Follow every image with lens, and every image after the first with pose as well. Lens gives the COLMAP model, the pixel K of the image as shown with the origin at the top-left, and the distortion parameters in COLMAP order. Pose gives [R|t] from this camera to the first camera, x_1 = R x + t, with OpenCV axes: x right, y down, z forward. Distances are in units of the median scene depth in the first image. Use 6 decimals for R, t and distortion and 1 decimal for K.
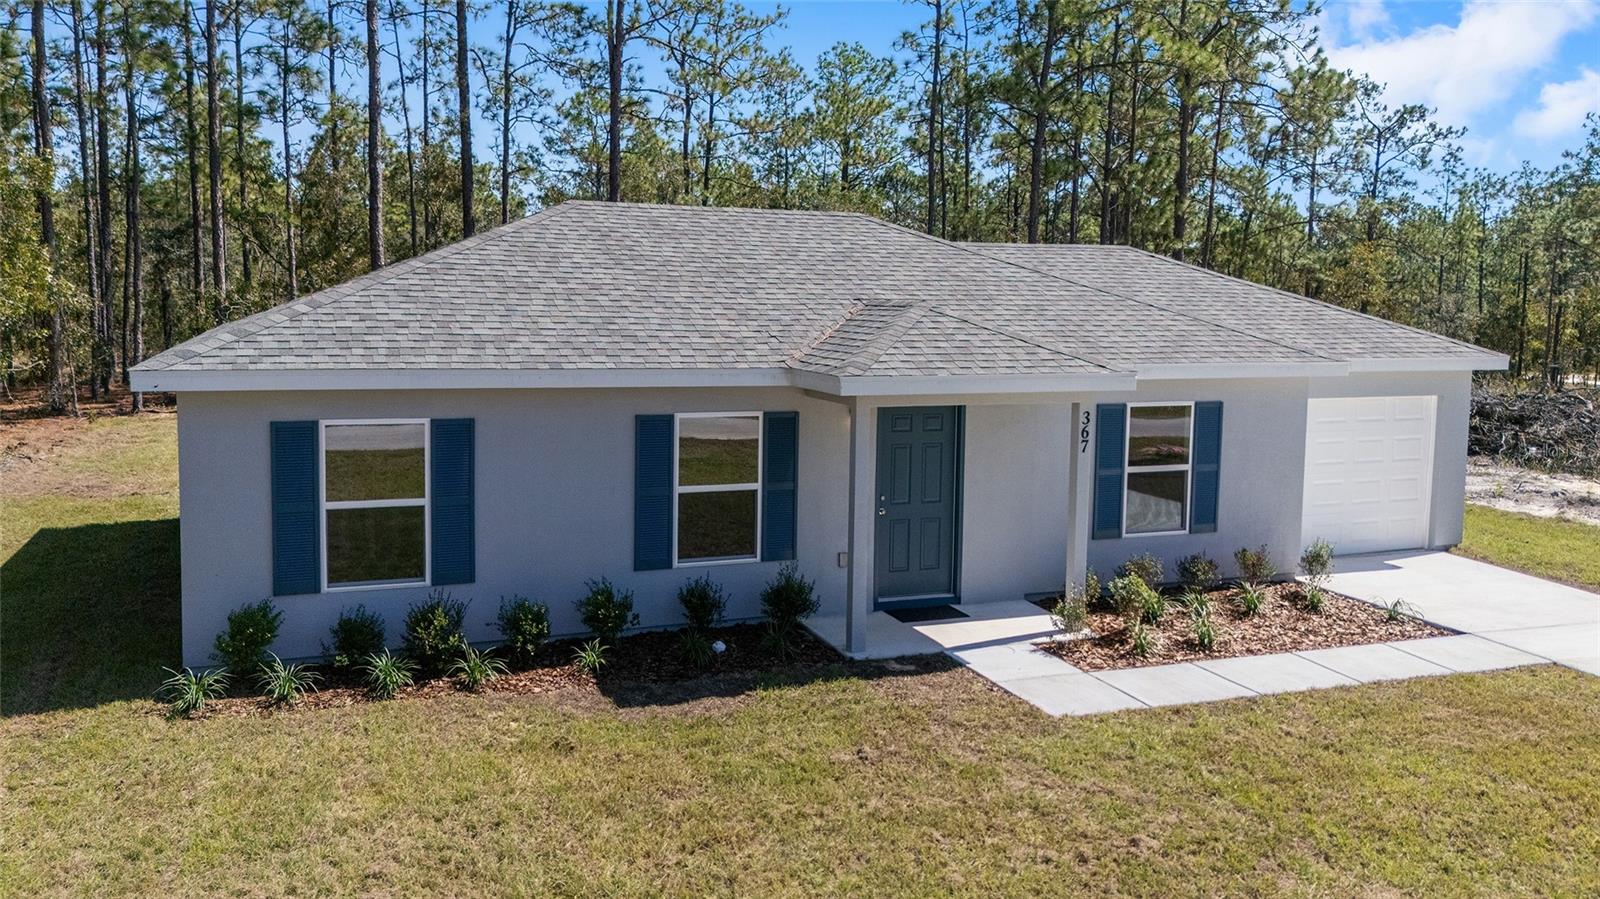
lens RADIAL K [[1256.8, 0, 800.0], [0, 1256.8, 449.5], [0, 0, 1]] dist [0.117311, -0.215377]
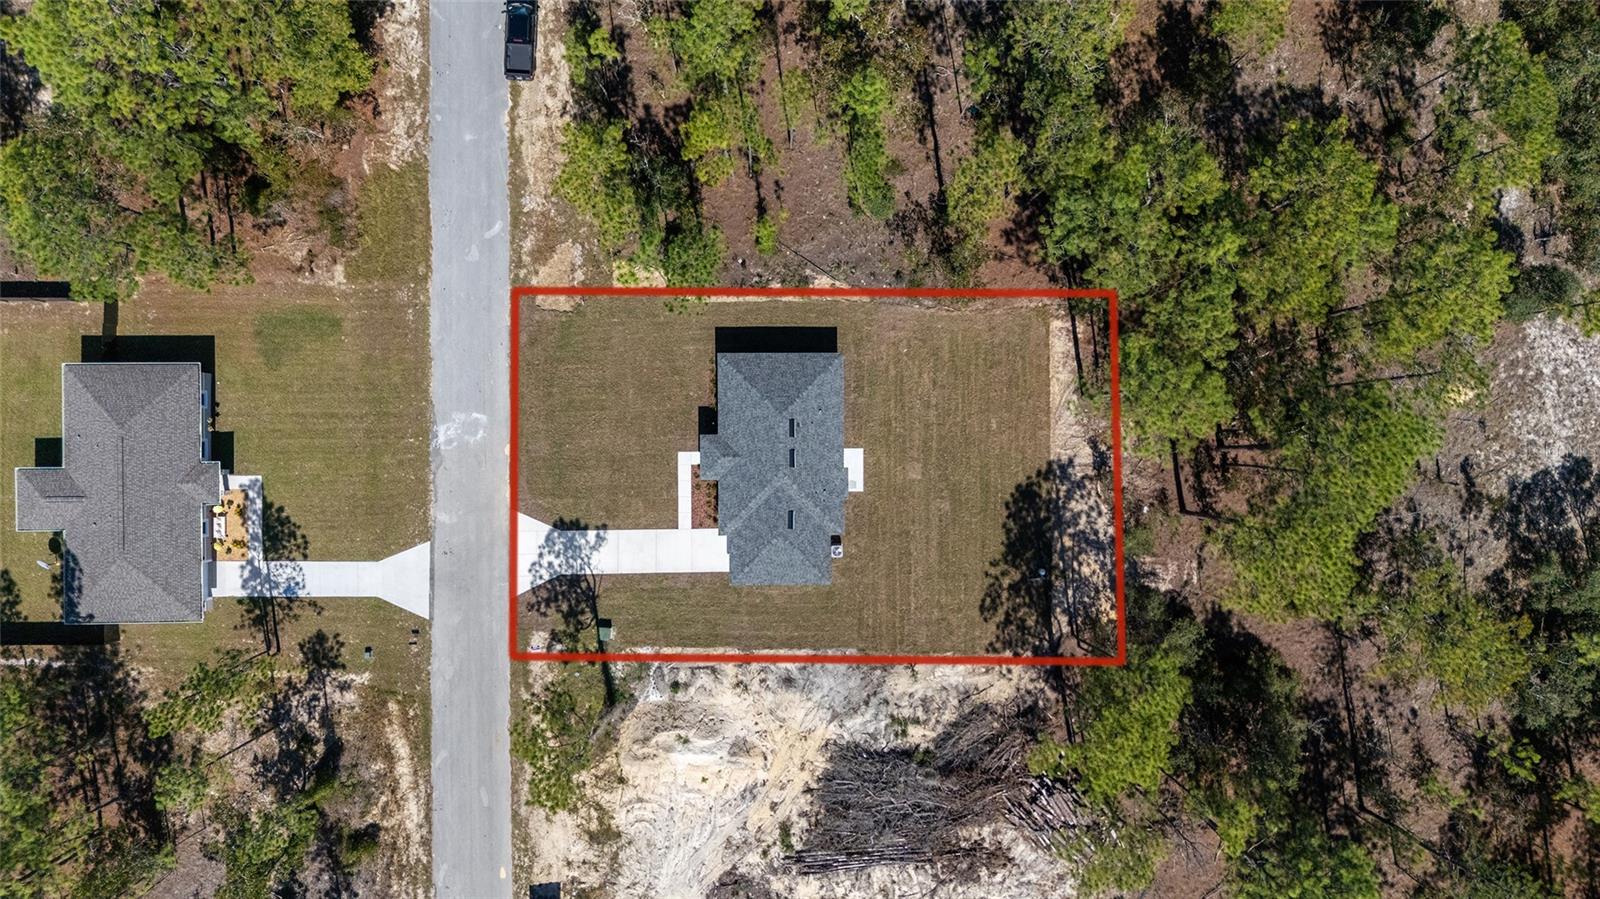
lens RADIAL K [[1256.8, 0, 800.0], [0, 1256.8, 449.5], [0, 0, 1]] dist [0.117311, -0.215377]
pose [[-0.352825, 0.935400, 0.023265, -0.293452], [-0.087756, -0.057835, 0.994462, -7.691682], [0.931565, 0.348829, 0.102492, 0.793792]]
